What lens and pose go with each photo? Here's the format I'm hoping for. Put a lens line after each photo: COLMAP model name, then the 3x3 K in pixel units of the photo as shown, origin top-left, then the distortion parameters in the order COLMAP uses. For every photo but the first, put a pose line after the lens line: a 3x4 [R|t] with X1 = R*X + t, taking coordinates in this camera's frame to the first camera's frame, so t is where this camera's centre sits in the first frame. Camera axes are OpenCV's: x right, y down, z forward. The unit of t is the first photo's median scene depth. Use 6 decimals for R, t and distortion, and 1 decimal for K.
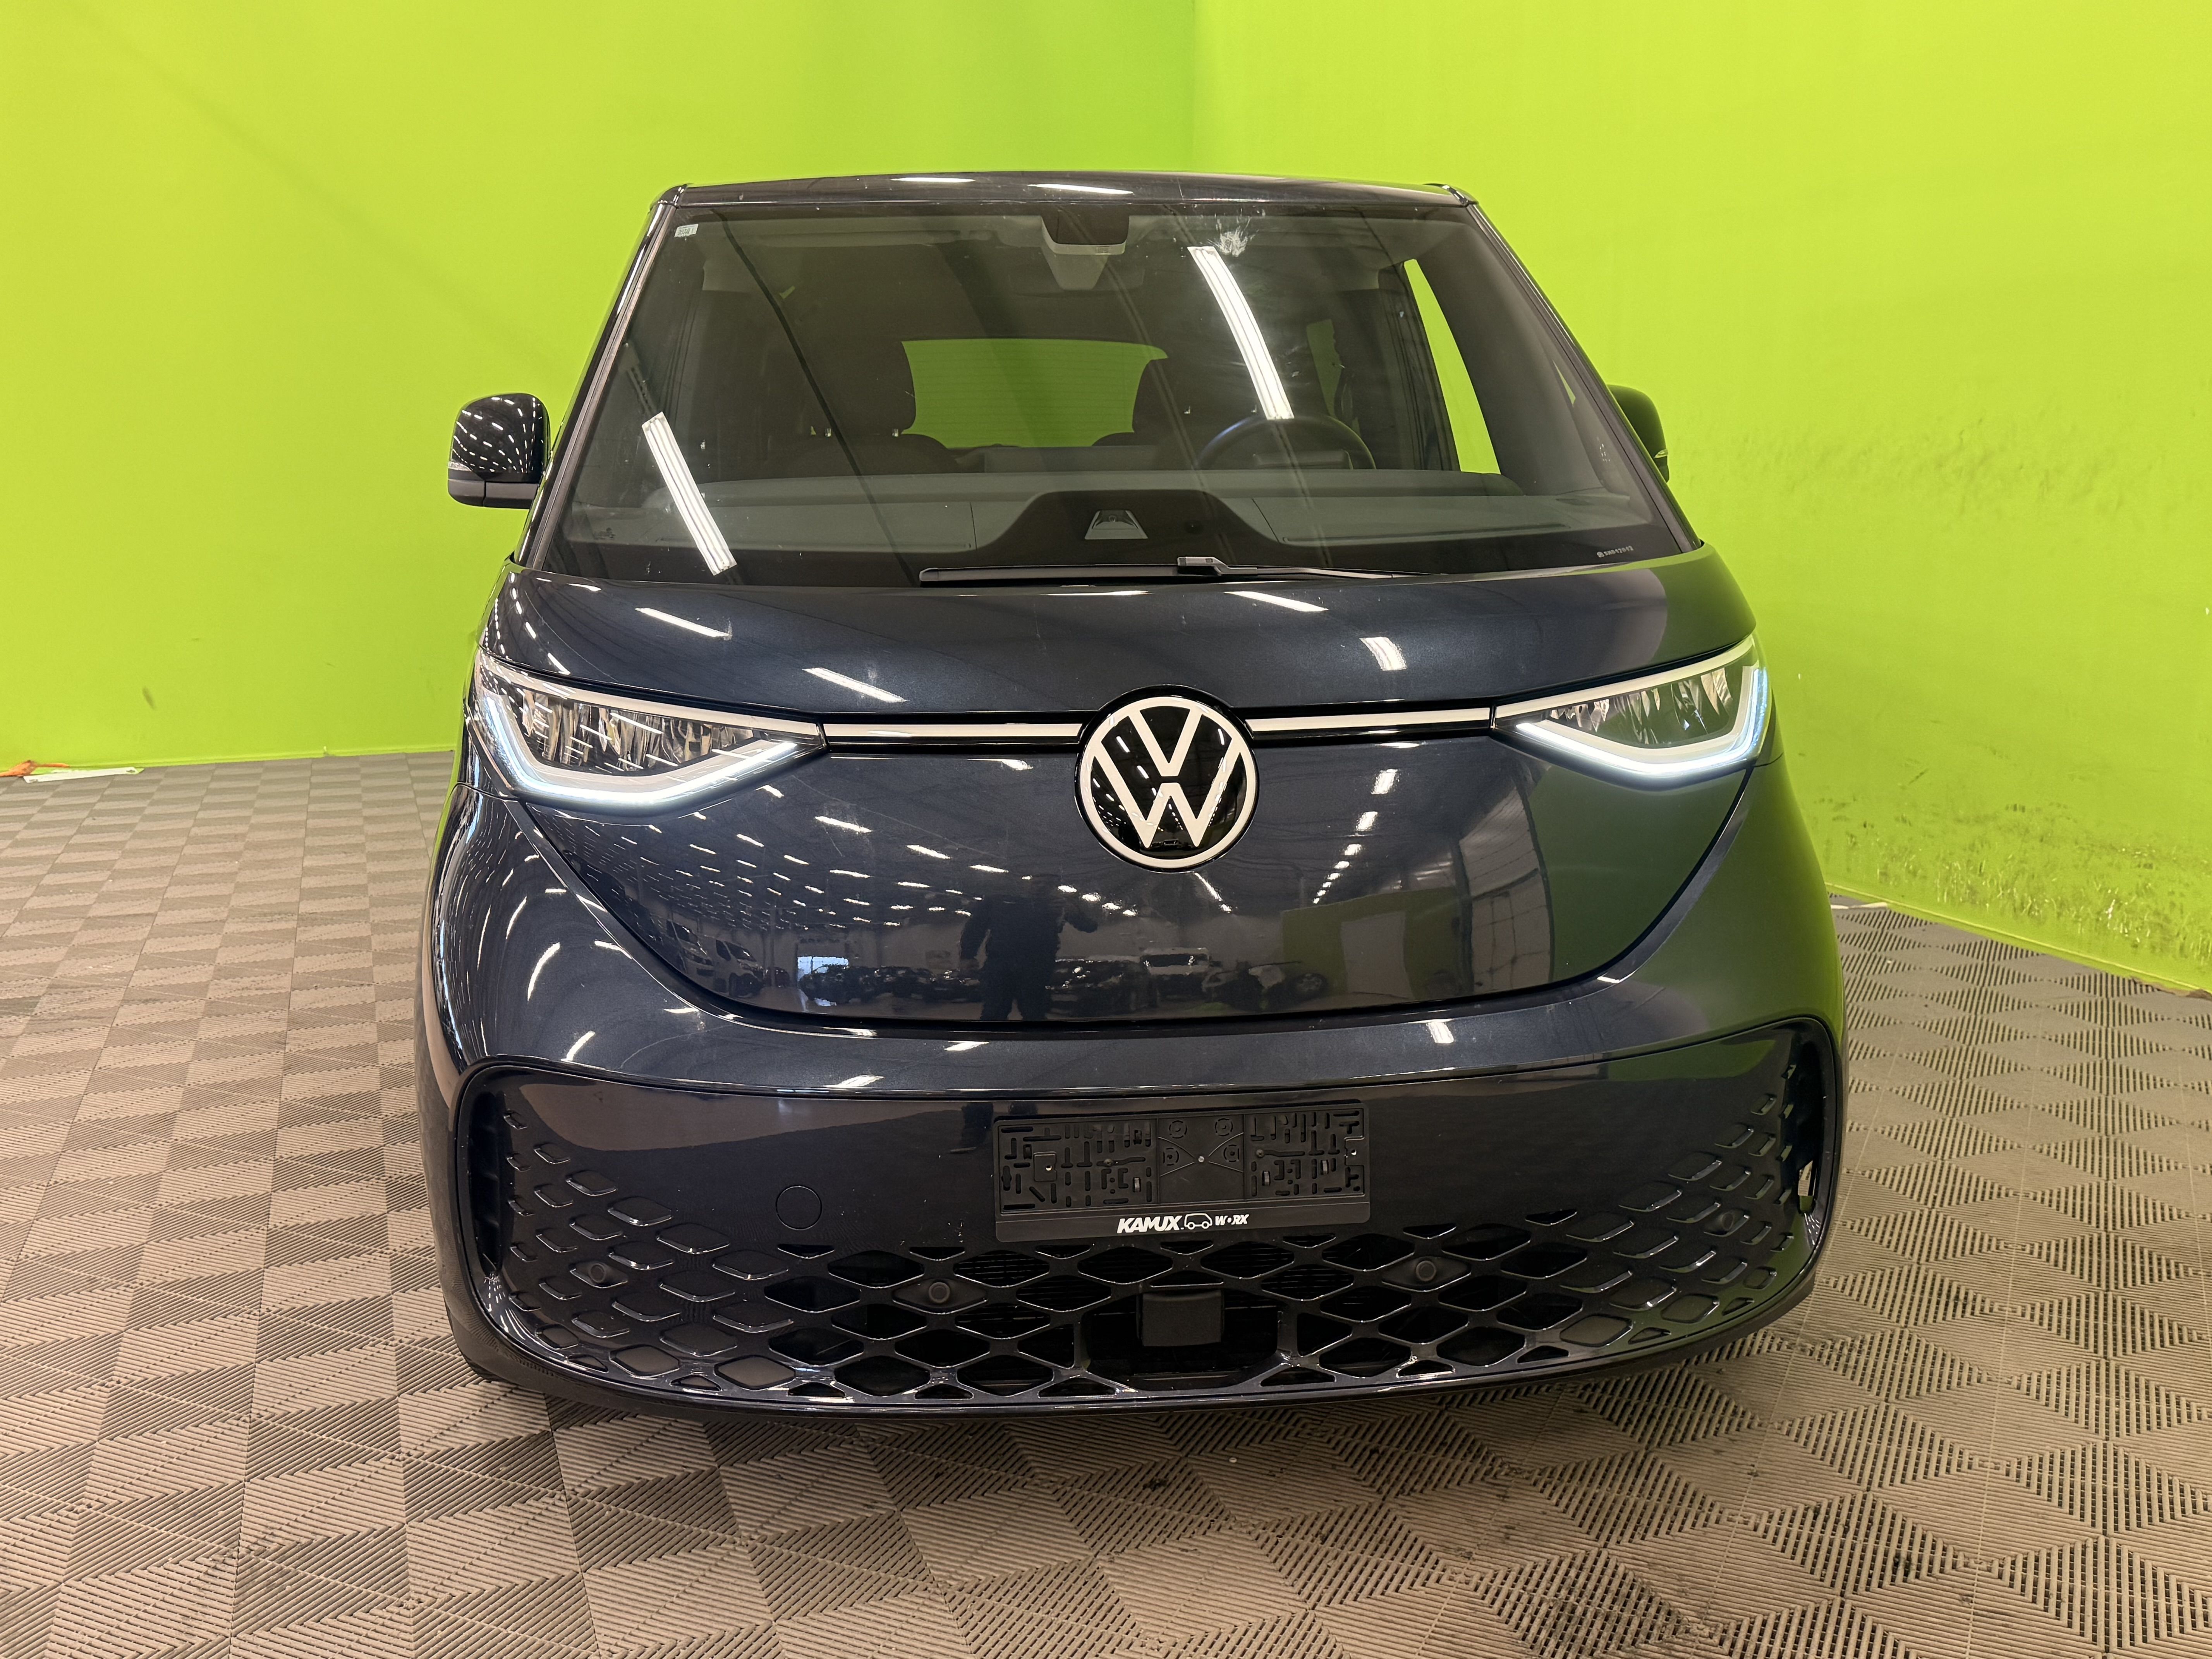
lens RADIAL K [[2260.8, 0, 1107.0], [0, 2260.8, 818.8], [0, 0, 1]] dist [-0.020262, 0.000000]
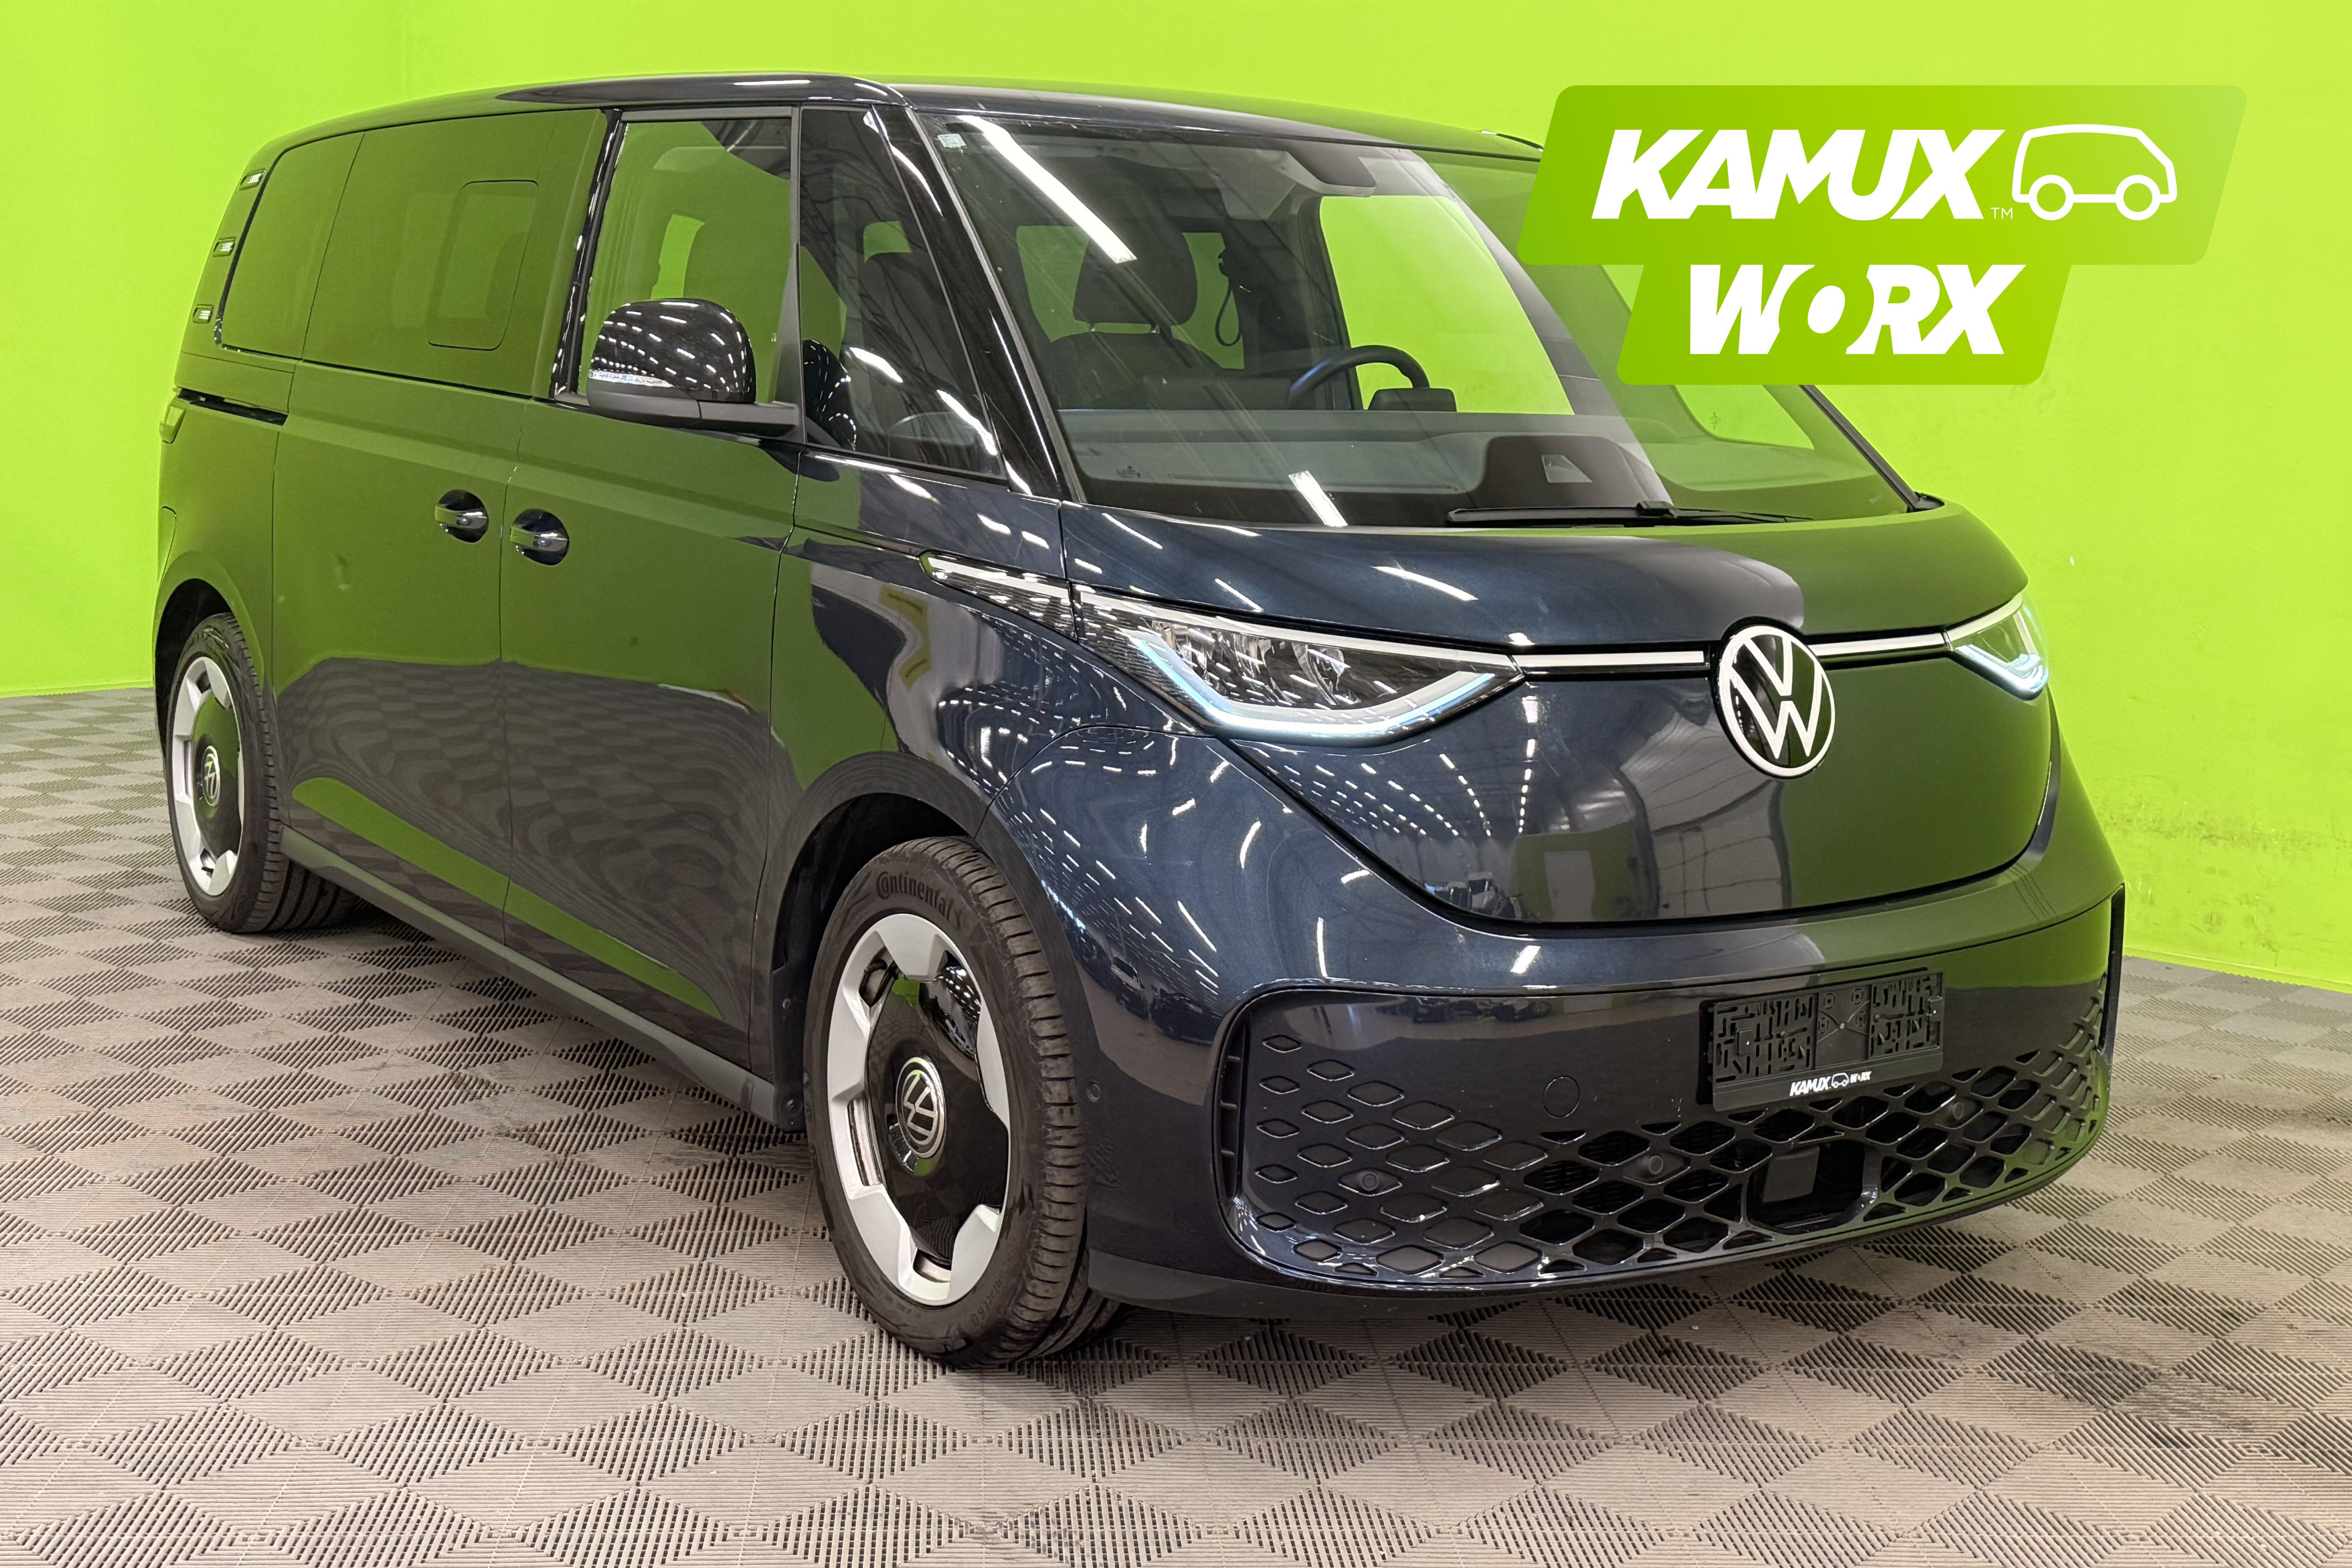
lens RADIAL K [[2833.0, 0, 1185.0], [0, 2833.0, 782.1], [0, 0, 1]] dist [-0.062852, 0.000000]
pose [[0.884828, -0.035478, 0.464566, -0.864146], [0.039829, 0.999206, 0.000449, 0.011662], [-0.464213, 0.018106, 0.885538, -0.114641]]
